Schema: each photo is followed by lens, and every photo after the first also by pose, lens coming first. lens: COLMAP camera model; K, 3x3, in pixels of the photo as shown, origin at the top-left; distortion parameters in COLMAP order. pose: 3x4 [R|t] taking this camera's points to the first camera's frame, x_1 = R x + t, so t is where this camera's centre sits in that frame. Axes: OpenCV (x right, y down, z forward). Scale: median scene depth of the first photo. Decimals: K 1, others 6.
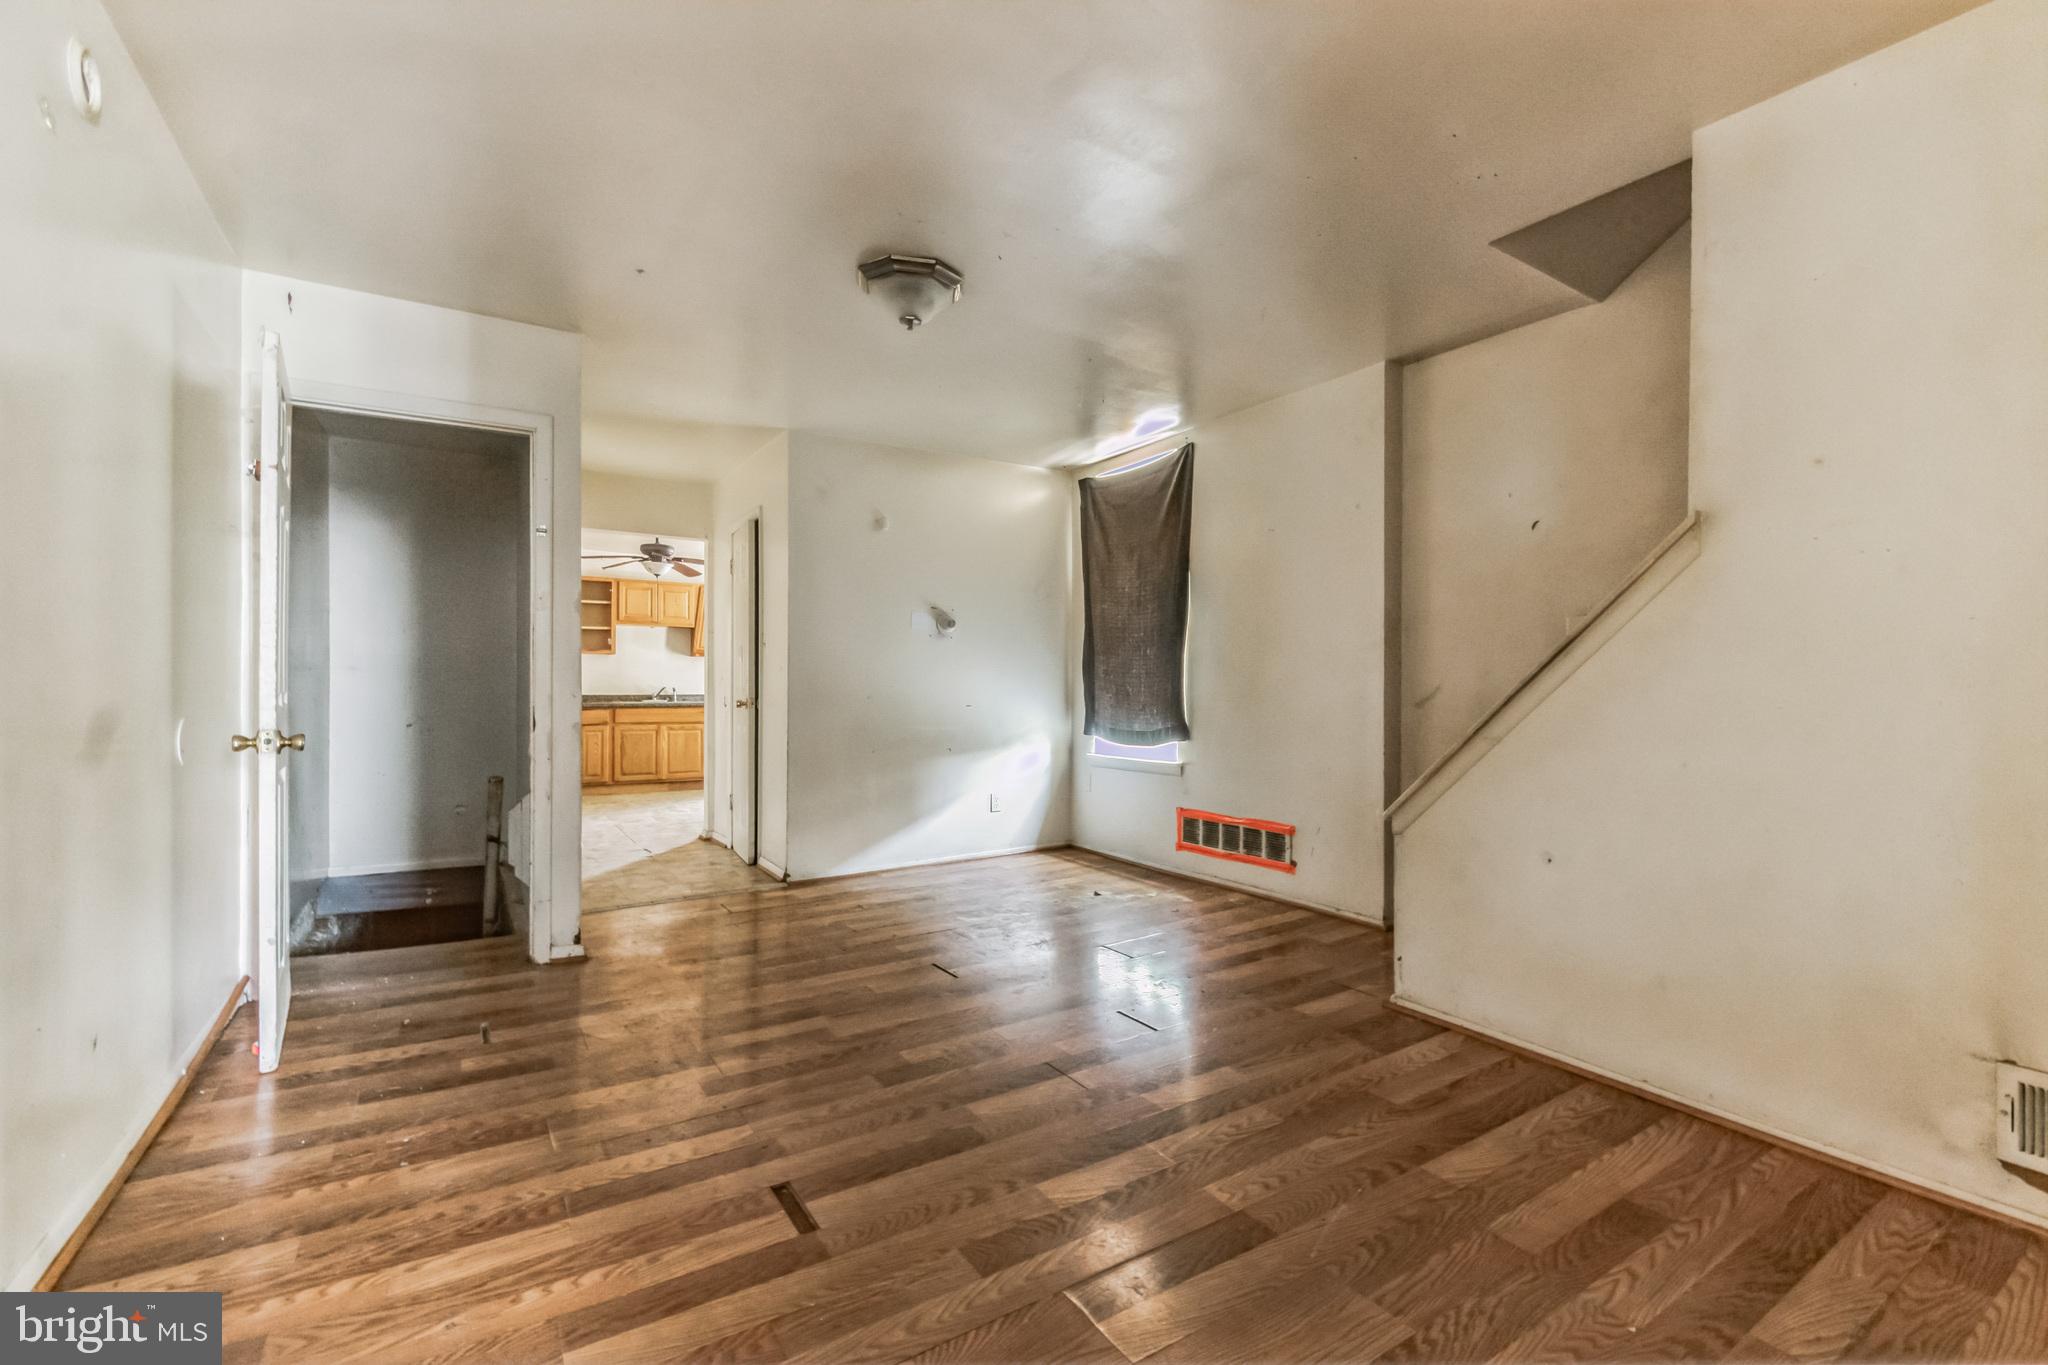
lens RADIAL K [[890.8, 0, 1033.4], [0, 890.8, 679.5], [0, 0, 1]] dist [0.001452, 0.000070]
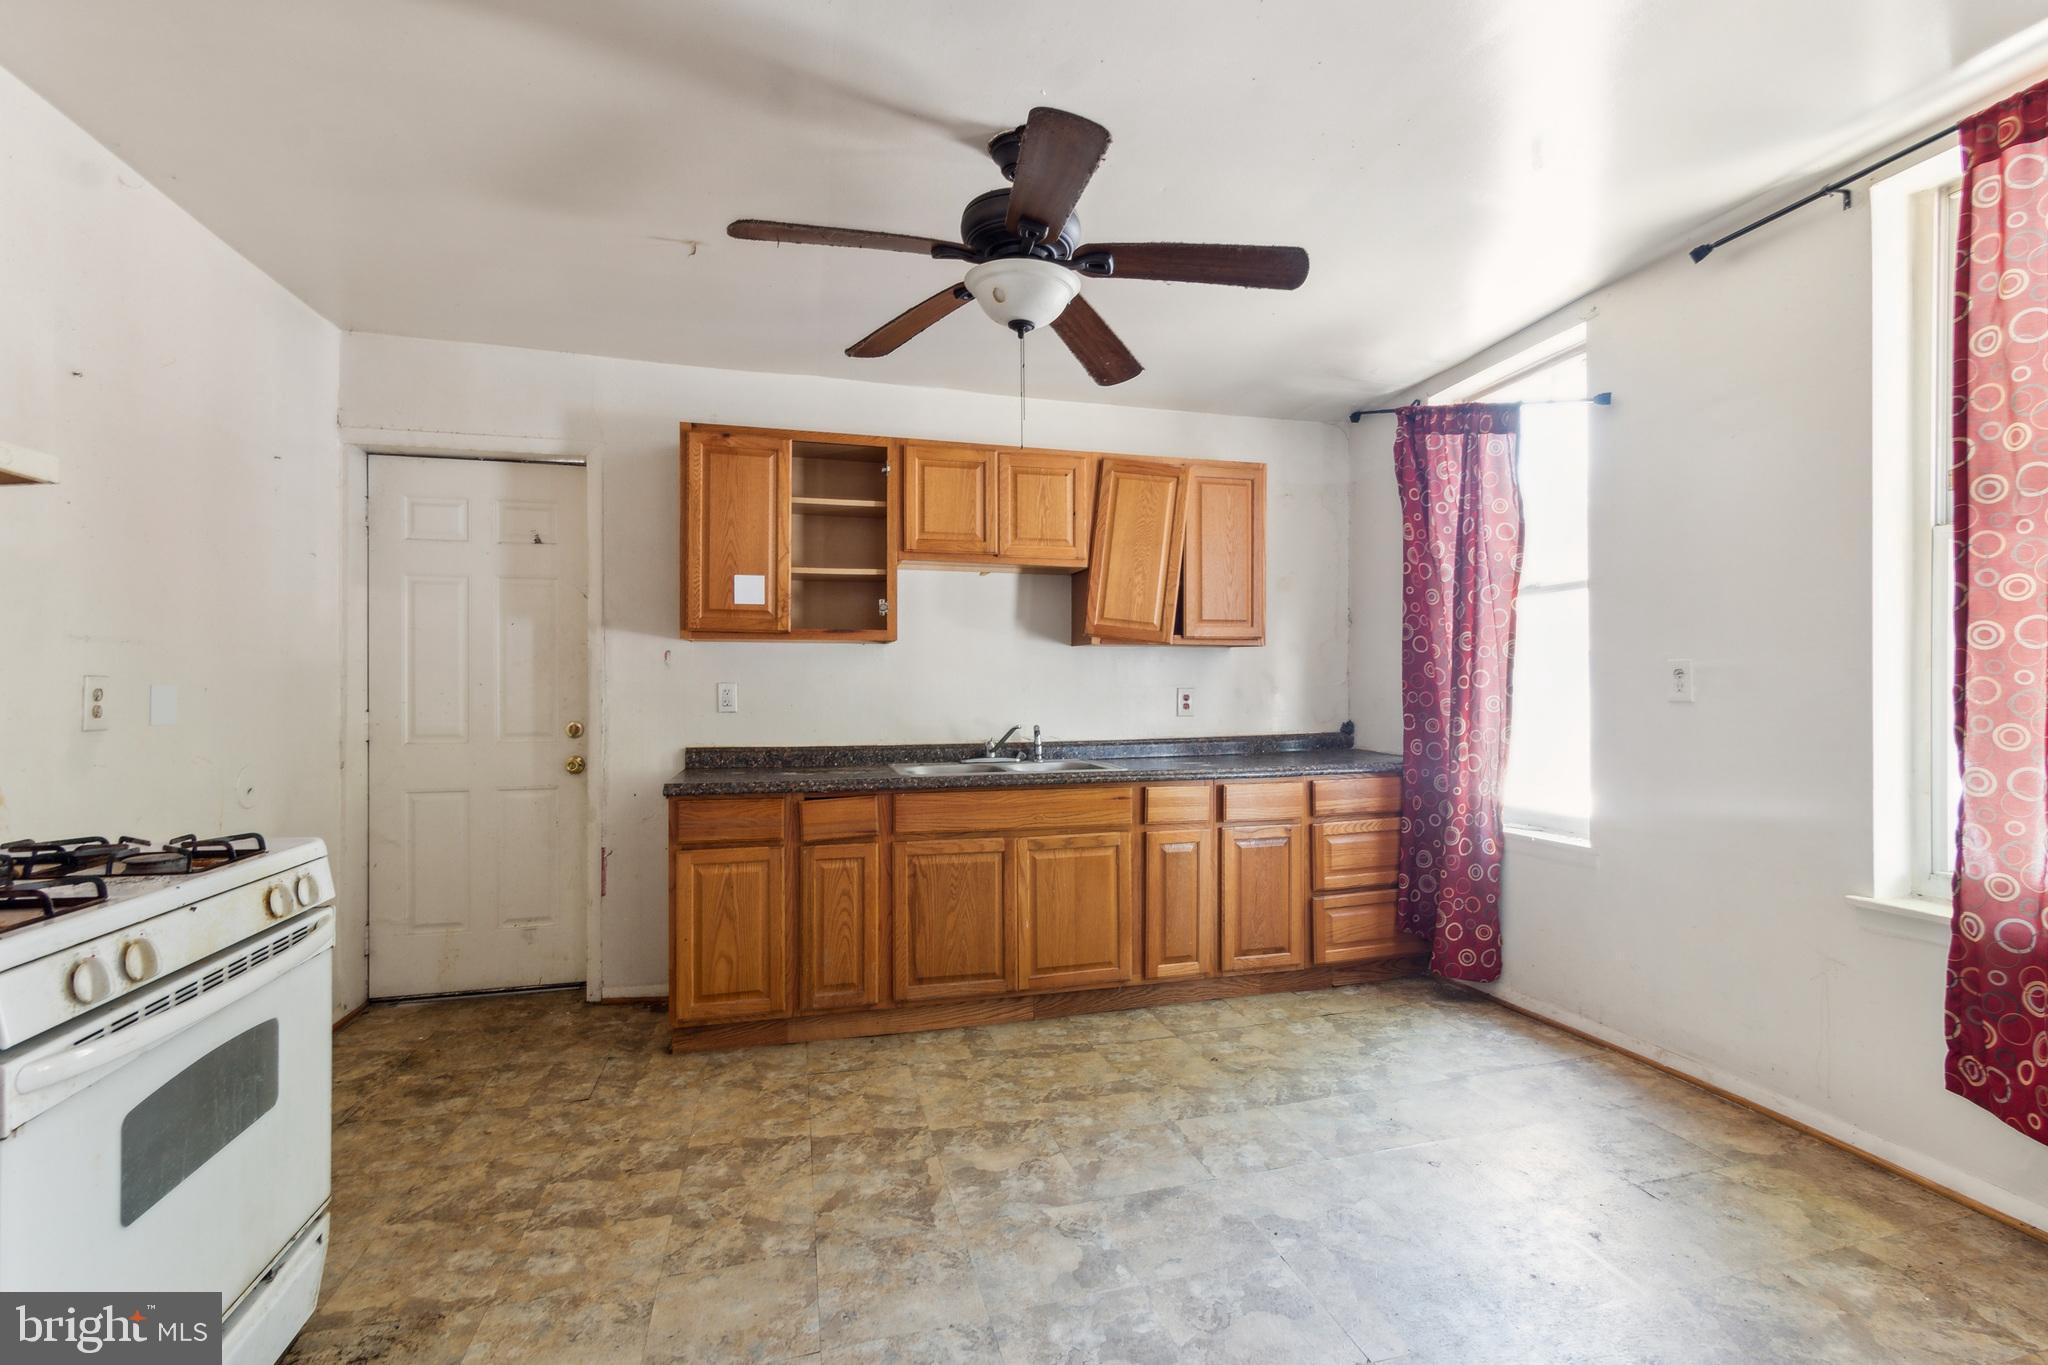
lens RADIAL K [[890.8, 0, 1023.6], [0, 890.8, 687.3], [0, 0, 1]] dist [0.001452, 0.000070]
pose [[0.949288, -0.003827, -0.314383, -0.302375], [0.006268, 0.999958, 0.006753, -0.010486], [0.314344, -0.008381, 0.949272, 0.664296]]
